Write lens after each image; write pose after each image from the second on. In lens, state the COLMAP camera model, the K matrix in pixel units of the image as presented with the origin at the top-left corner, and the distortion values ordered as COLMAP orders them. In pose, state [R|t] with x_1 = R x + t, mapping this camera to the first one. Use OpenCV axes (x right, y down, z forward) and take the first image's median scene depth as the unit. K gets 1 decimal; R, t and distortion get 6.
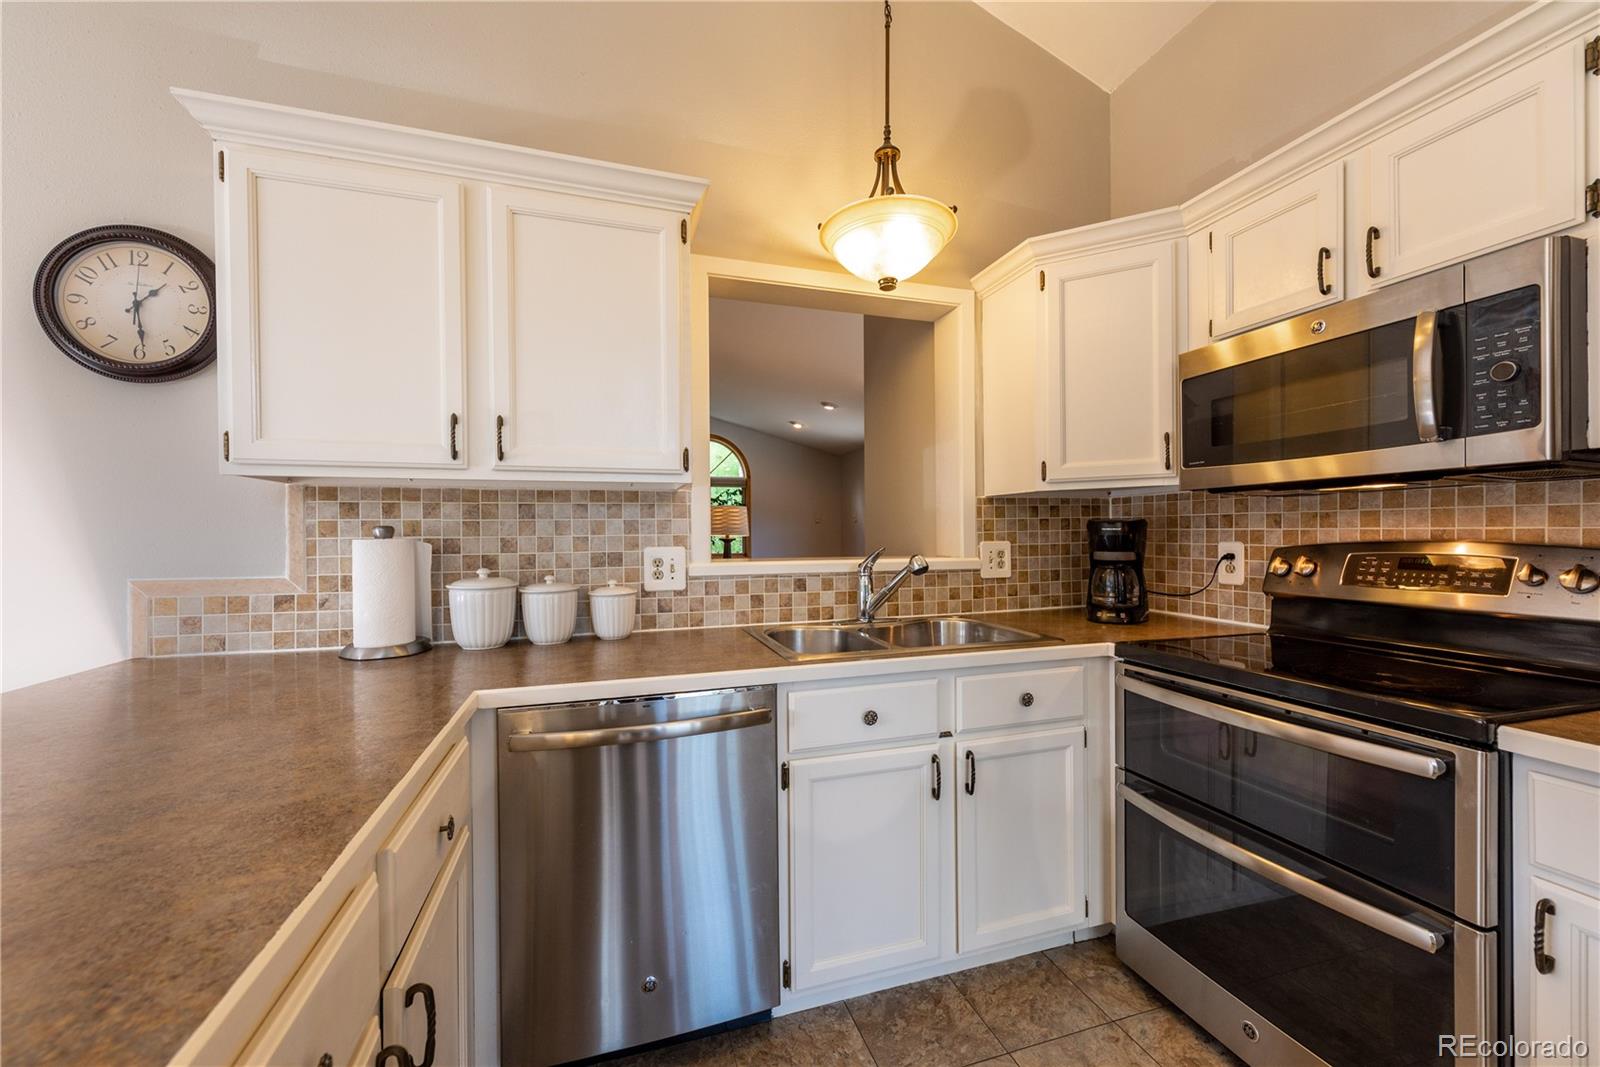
lens RADIAL K [[622.5, 0, 796.7], [0, 622.5, 535.3], [0, 0, 1]] dist [0.006758, -0.002245]
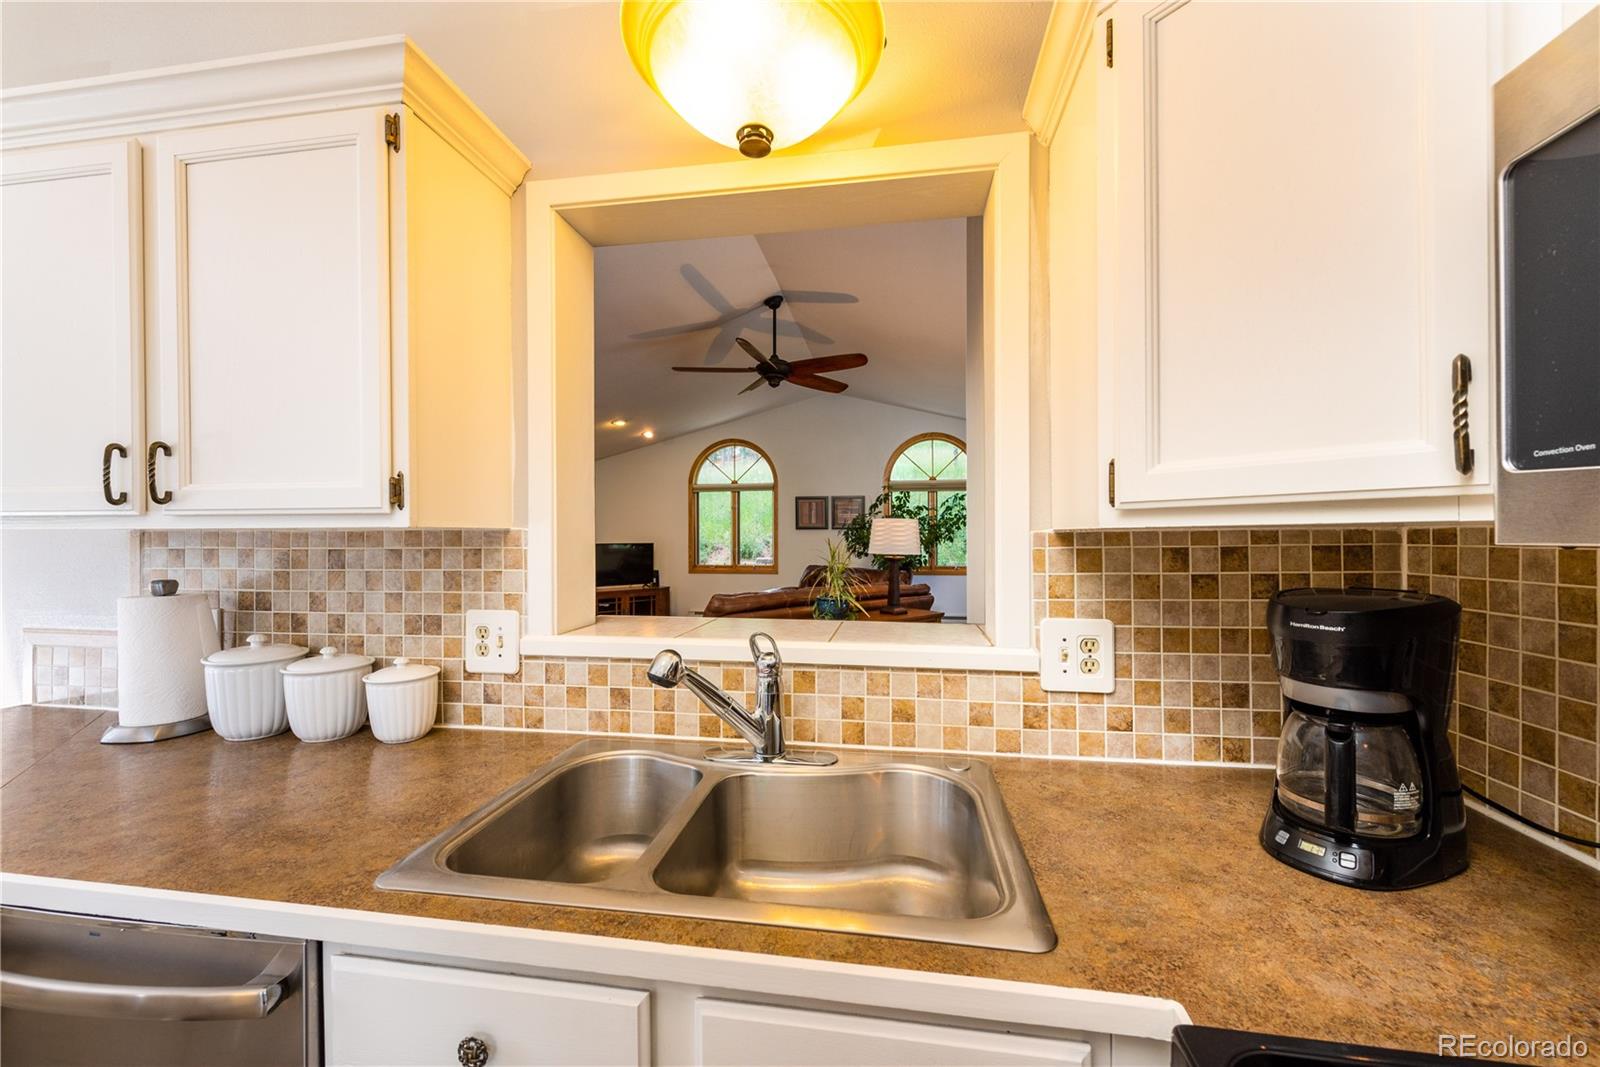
lens RADIAL K [[622.5, 0, 799.4], [0, 622.5, 535.8], [0, 0, 1]] dist [0.006758, -0.002245]
pose [[0.890196, 0.005757, -0.455541, 0.466669], [-0.004946, 0.999983, 0.002973, -0.077228], [0.455551, -0.000393, 0.890210, 0.601724]]
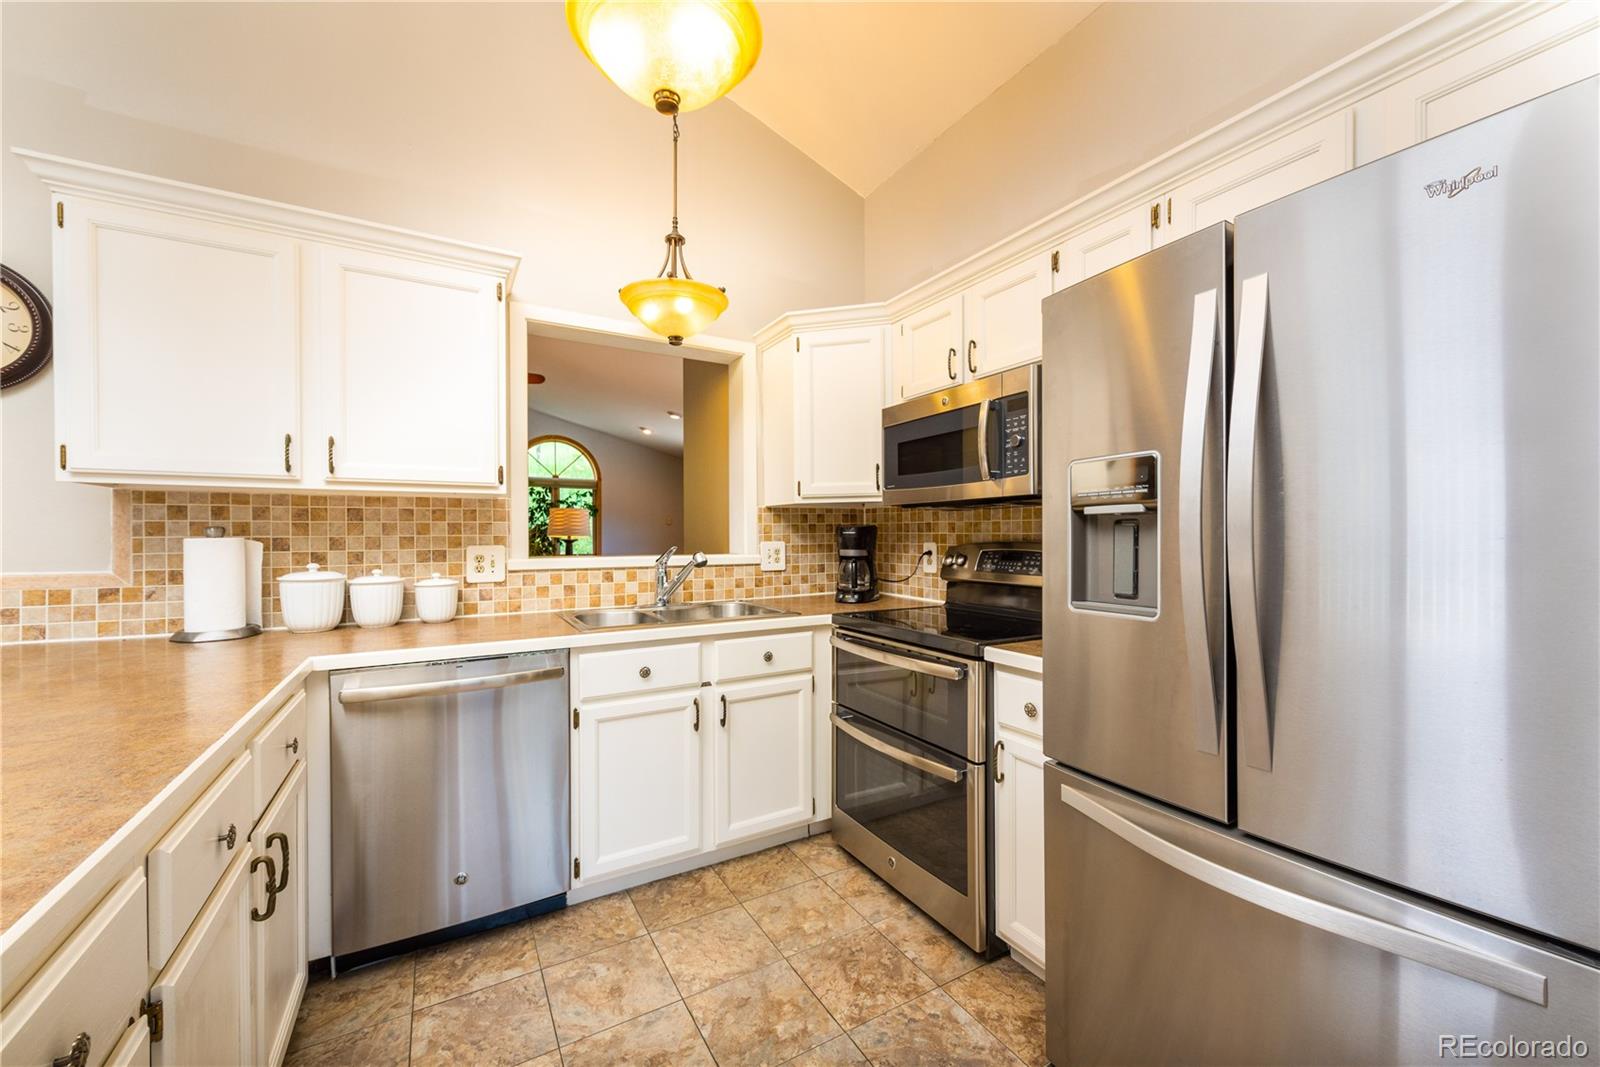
lens RADIAL K [[622.5, 0, 801.8], [0, 622.5, 536.7], [0, 0, 1]] dist [0.006758, -0.002245]
pose [[0.976529, 0.004311, 0.215341, 0.138152], [-0.004312, 0.999991, -0.000464, -0.000450], [-0.215341, -0.000475, 0.976539, -0.337216]]
